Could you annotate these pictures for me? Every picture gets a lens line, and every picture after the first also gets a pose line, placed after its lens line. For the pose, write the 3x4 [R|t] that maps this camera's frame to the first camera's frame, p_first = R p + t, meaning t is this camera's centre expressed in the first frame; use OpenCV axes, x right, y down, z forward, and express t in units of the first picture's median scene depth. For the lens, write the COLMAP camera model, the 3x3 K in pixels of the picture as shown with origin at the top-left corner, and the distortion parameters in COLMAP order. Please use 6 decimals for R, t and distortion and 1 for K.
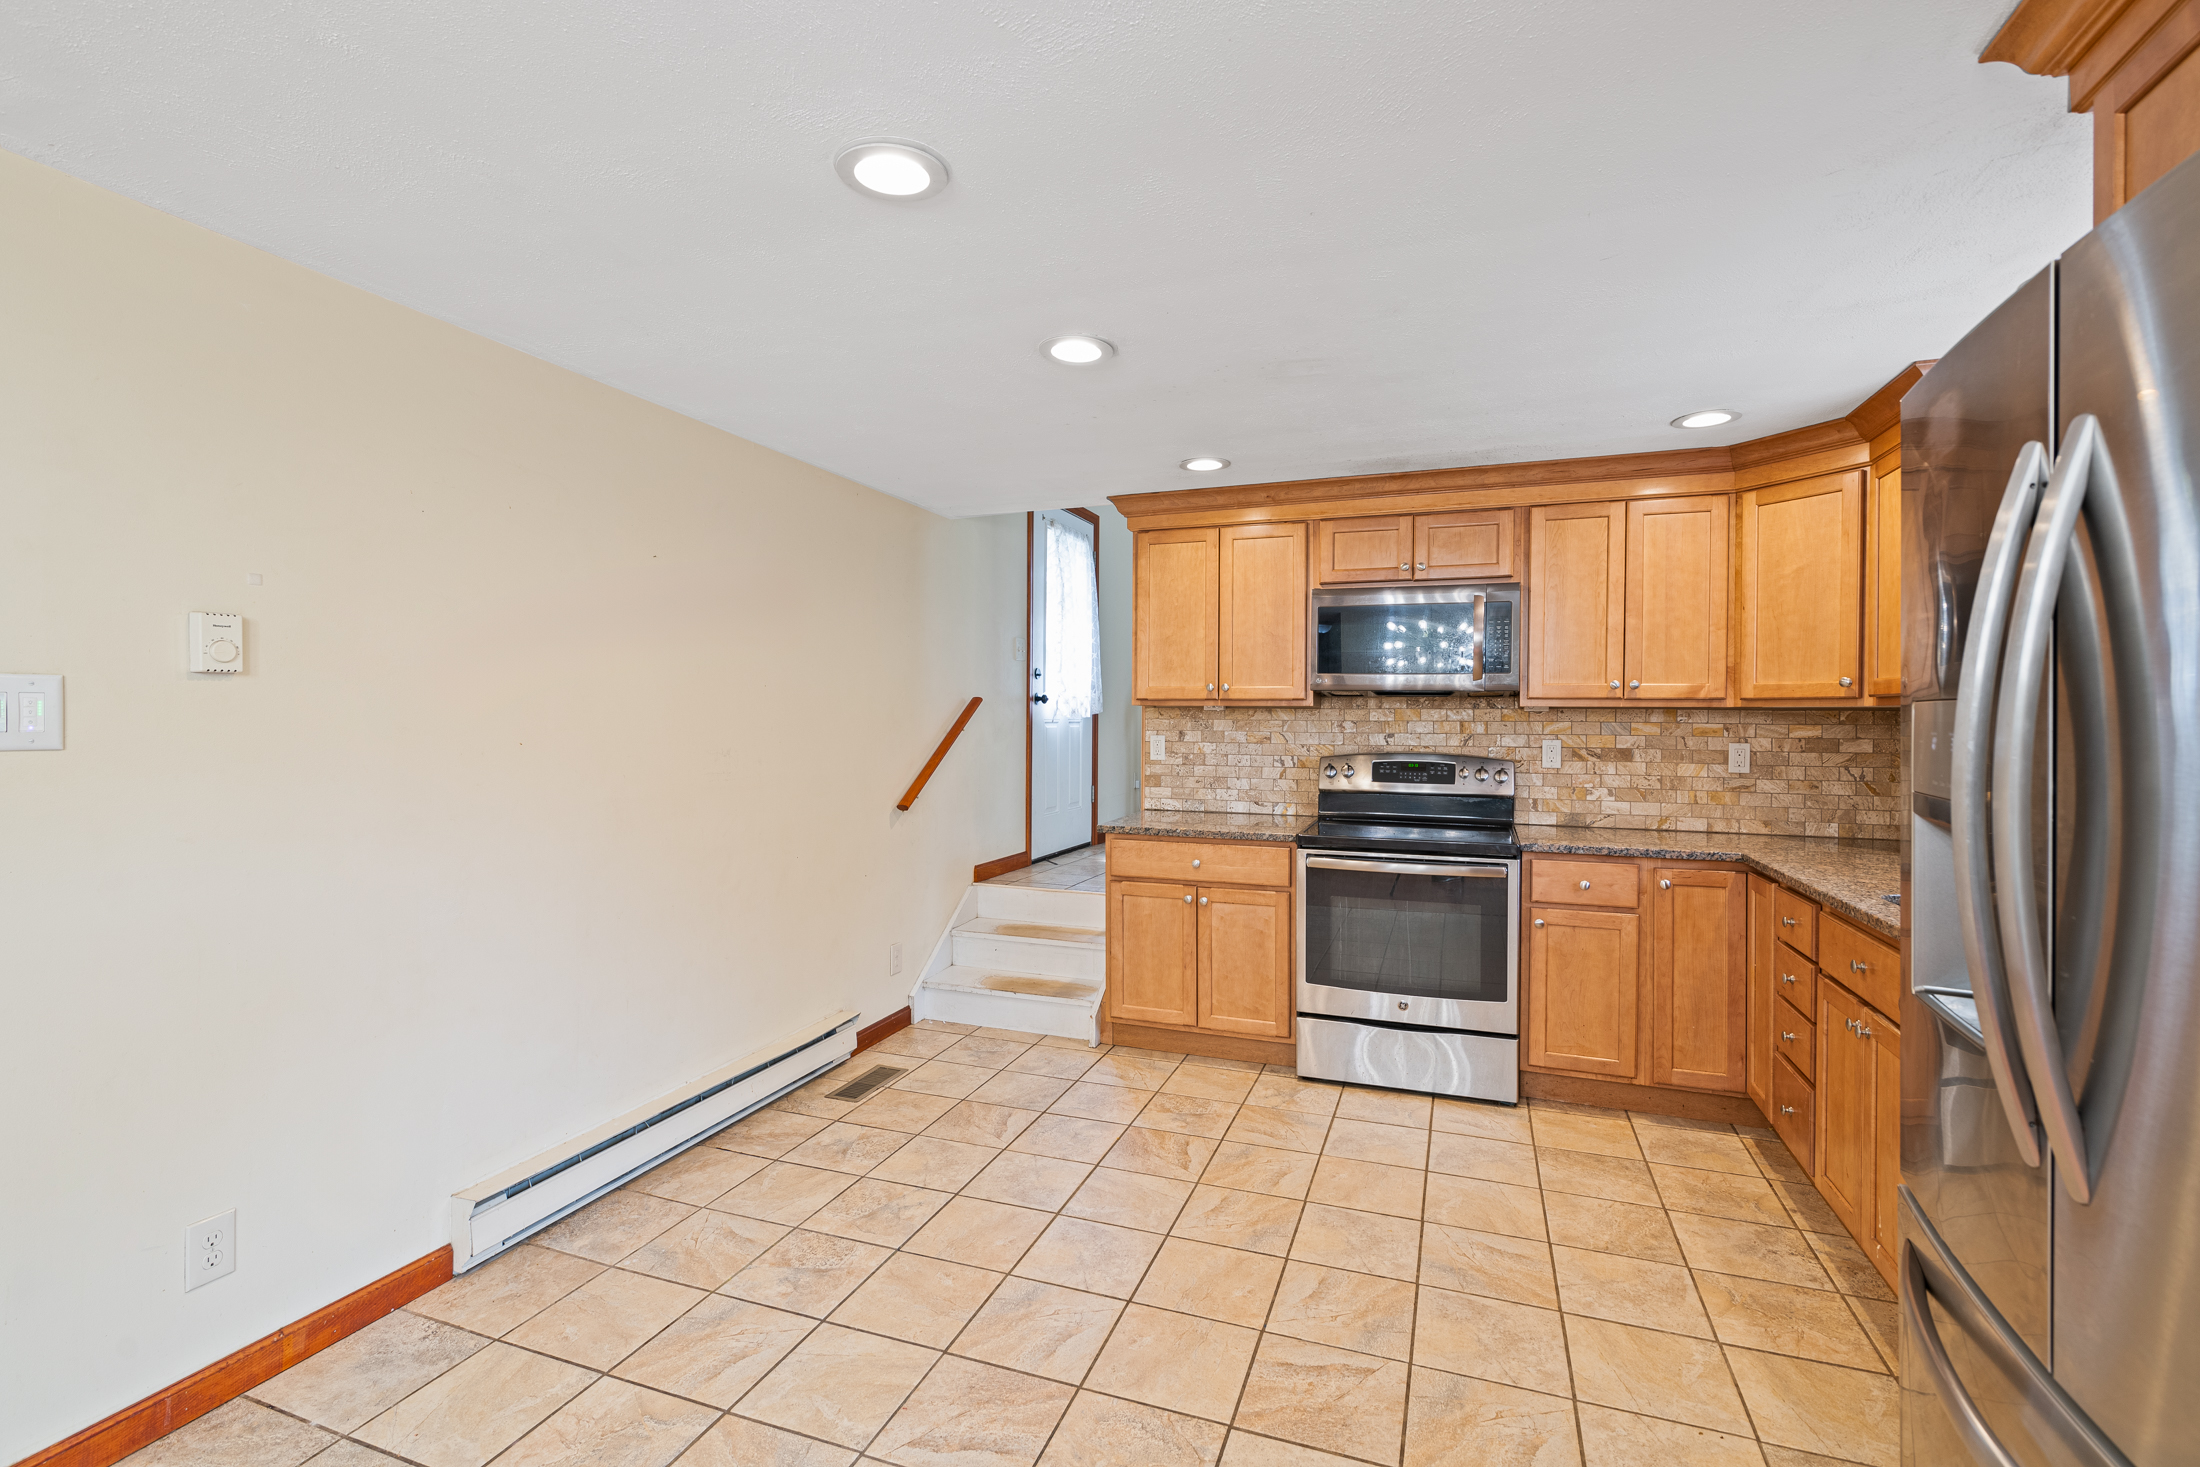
lens RADIAL K [[992.8, 0, 1096.0], [0, 992.8, 727.0], [0, 0, 1]] dist [0.002979, -0.000342]
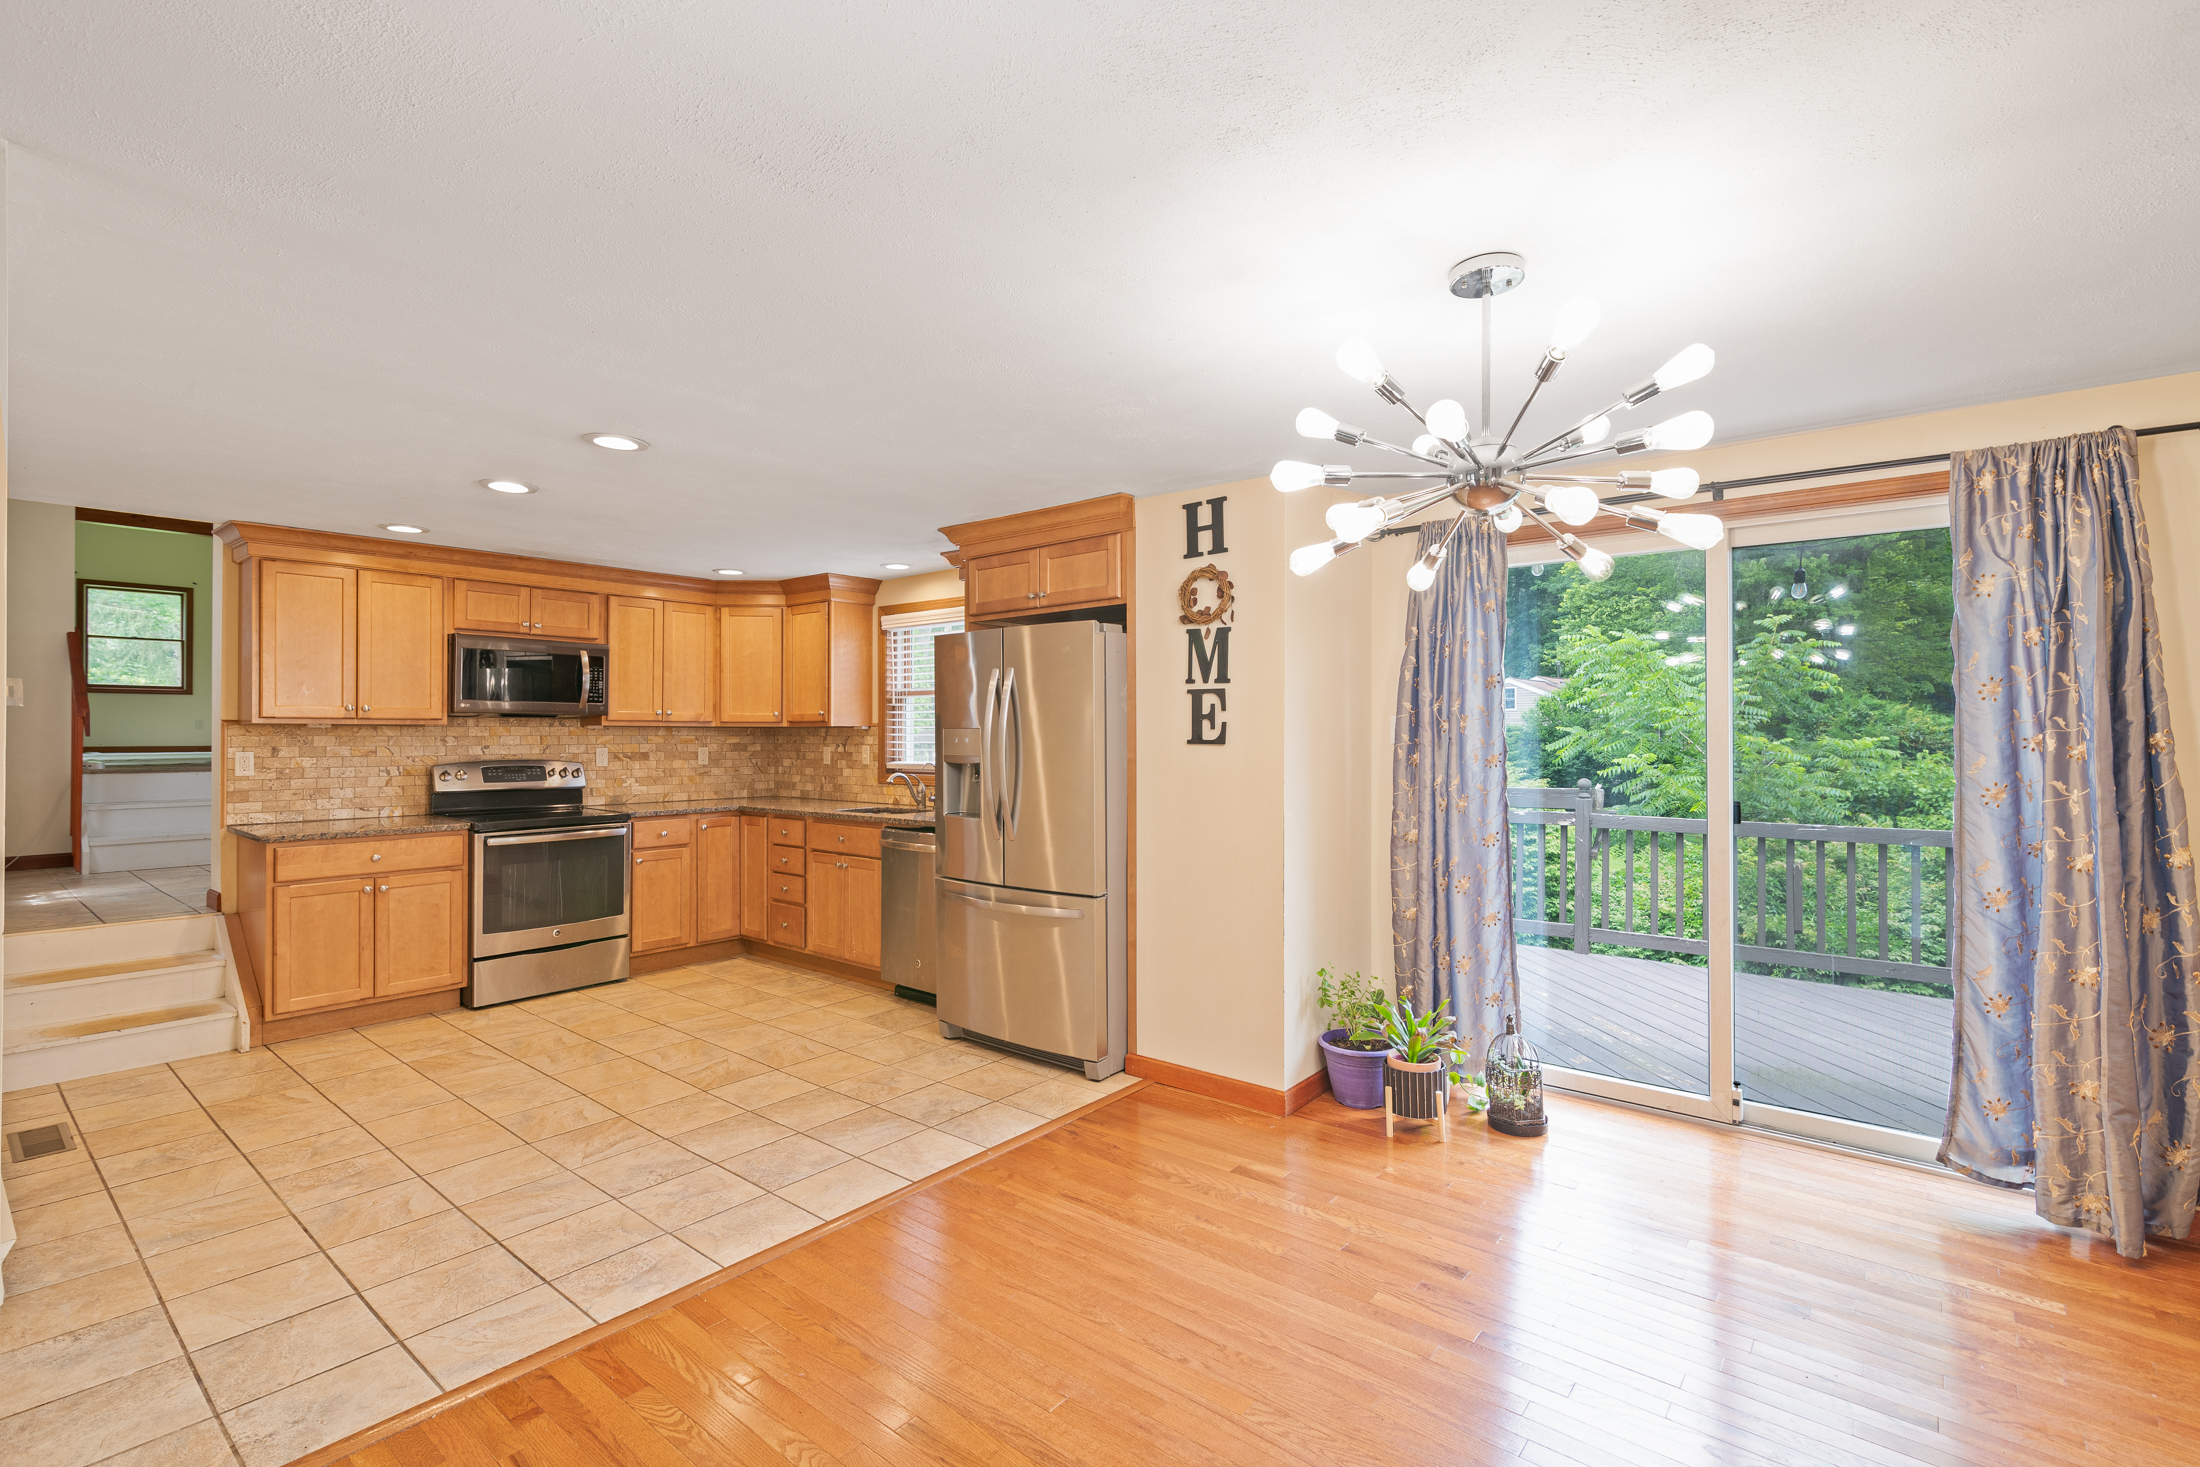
lens RADIAL K [[992.8, 0, 1096.0], [0, 992.8, 727.0], [0, 0, 1]] dist [0.002979, -0.000342]
pose [[0.325305, 0.000062, 0.945609, -0.777105], [0.011009, 0.999932, -0.003853, -0.004651], [-0.945545, 0.011664, 0.325282, -0.206683]]
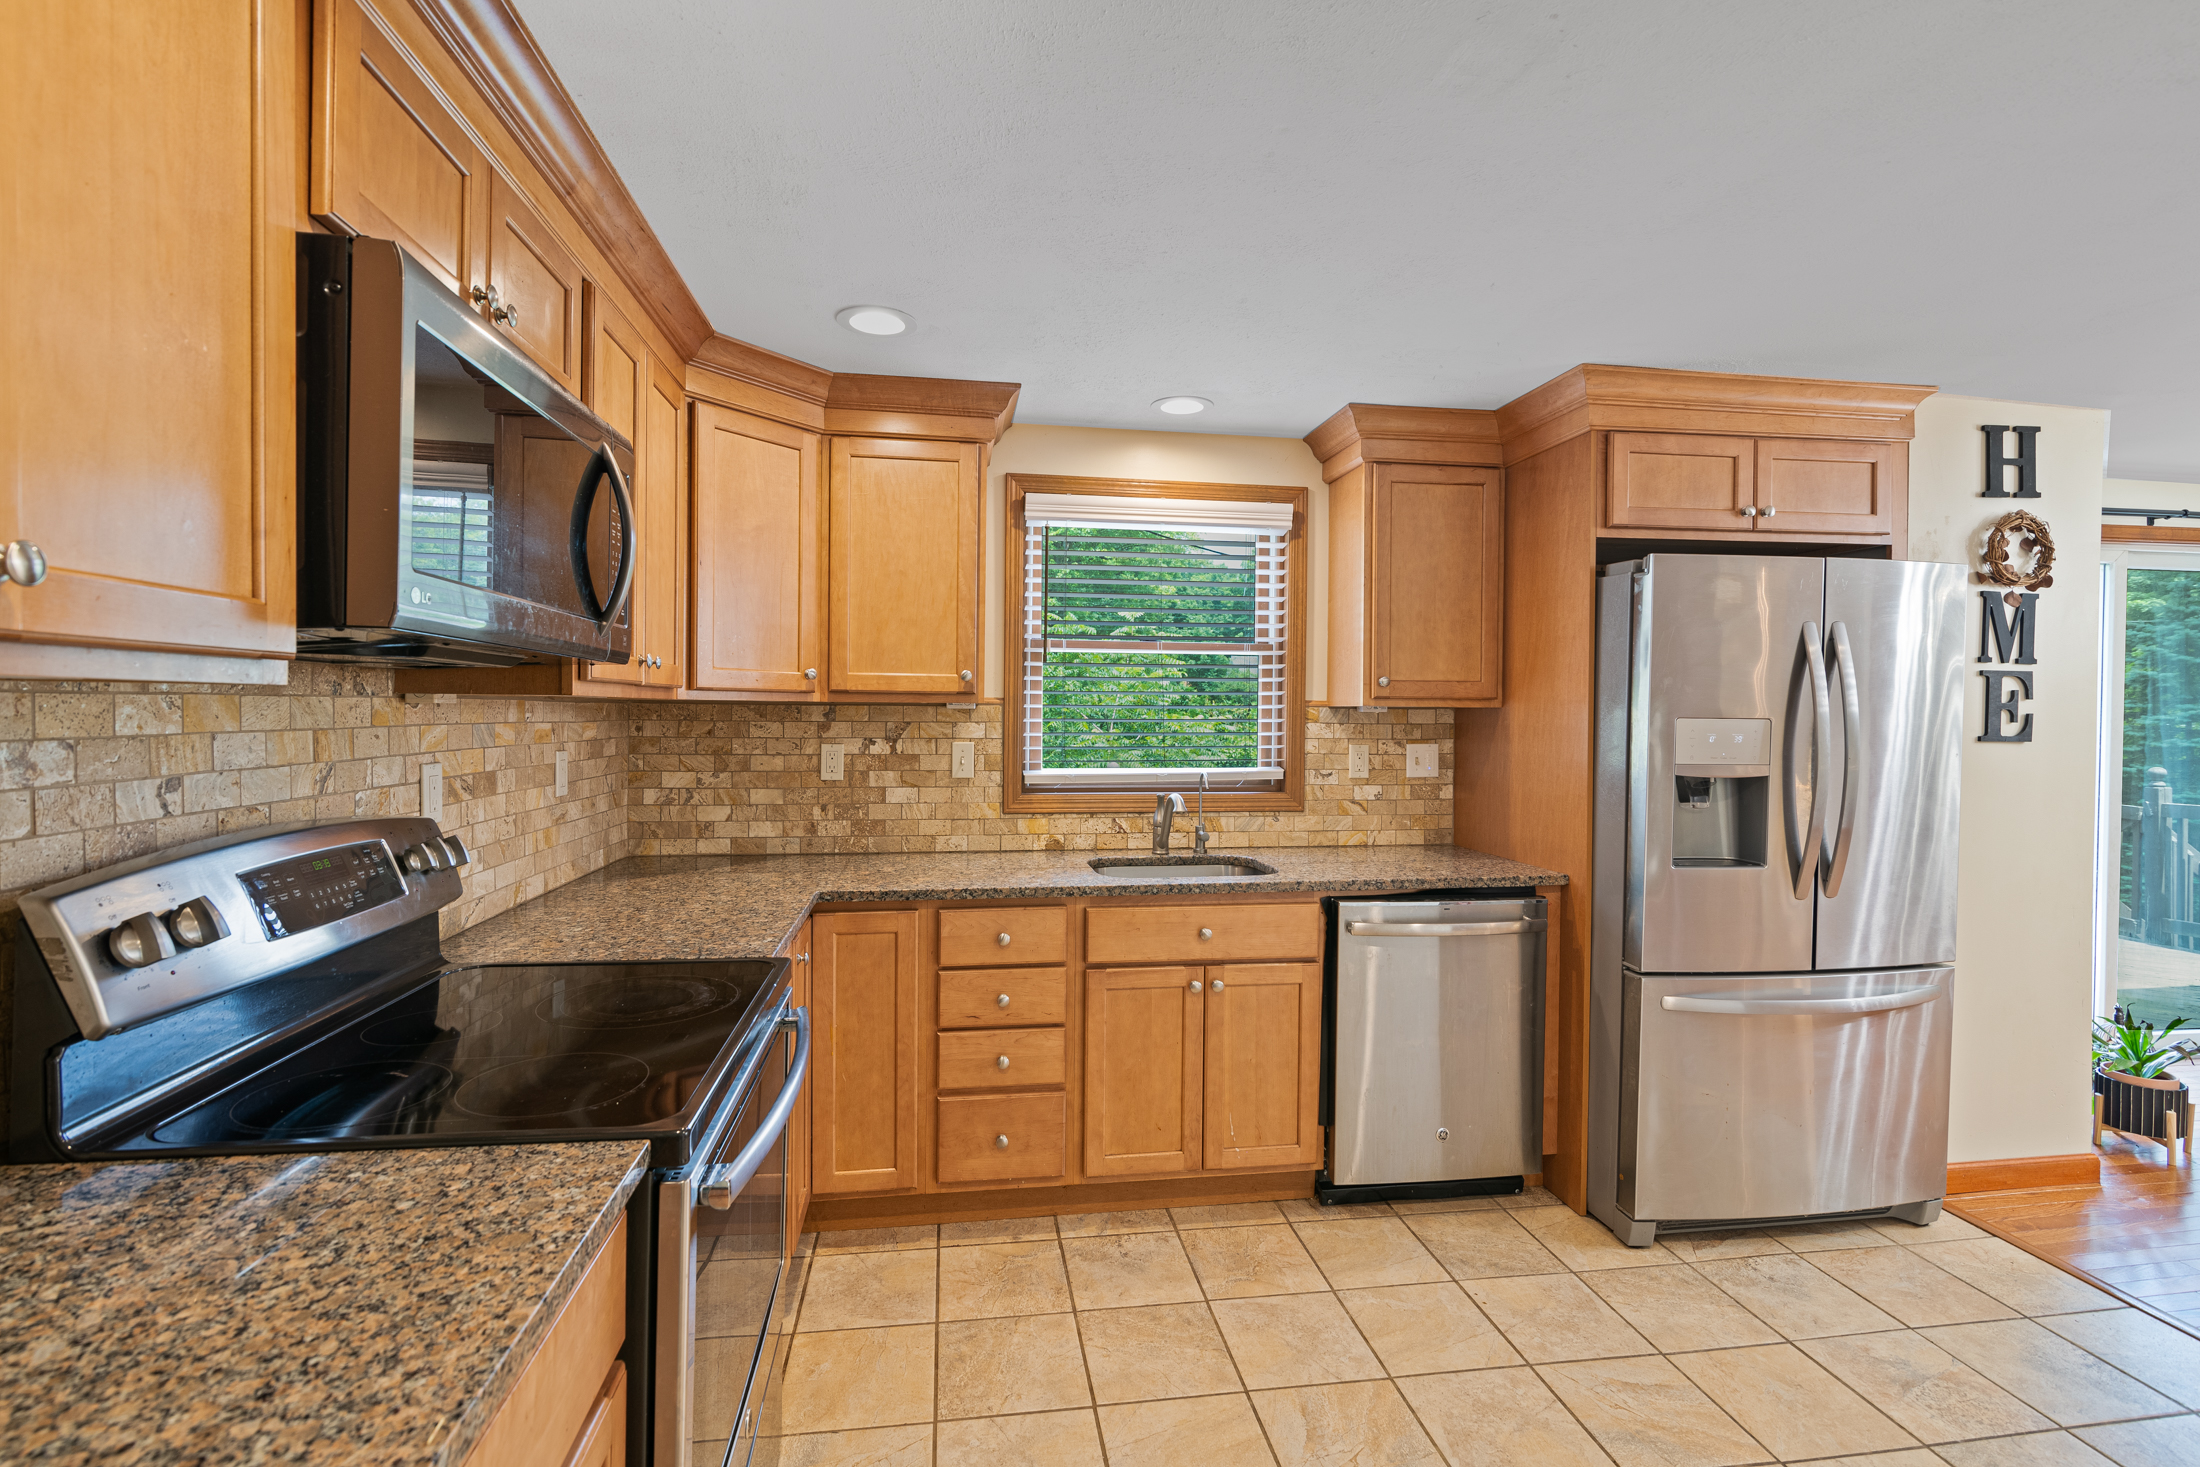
lens RADIAL K [[992.8, 0, 1096.0], [0, 992.8, 727.0], [0, 0, 1]] dist [0.002979, -0.000342]
pose [[-0.490025, -0.025940, 0.871322, -0.111070], [-0.004347, 0.999617, 0.027314, -0.020181], [-0.871697, 0.009596, -0.489951, 1.041336]]
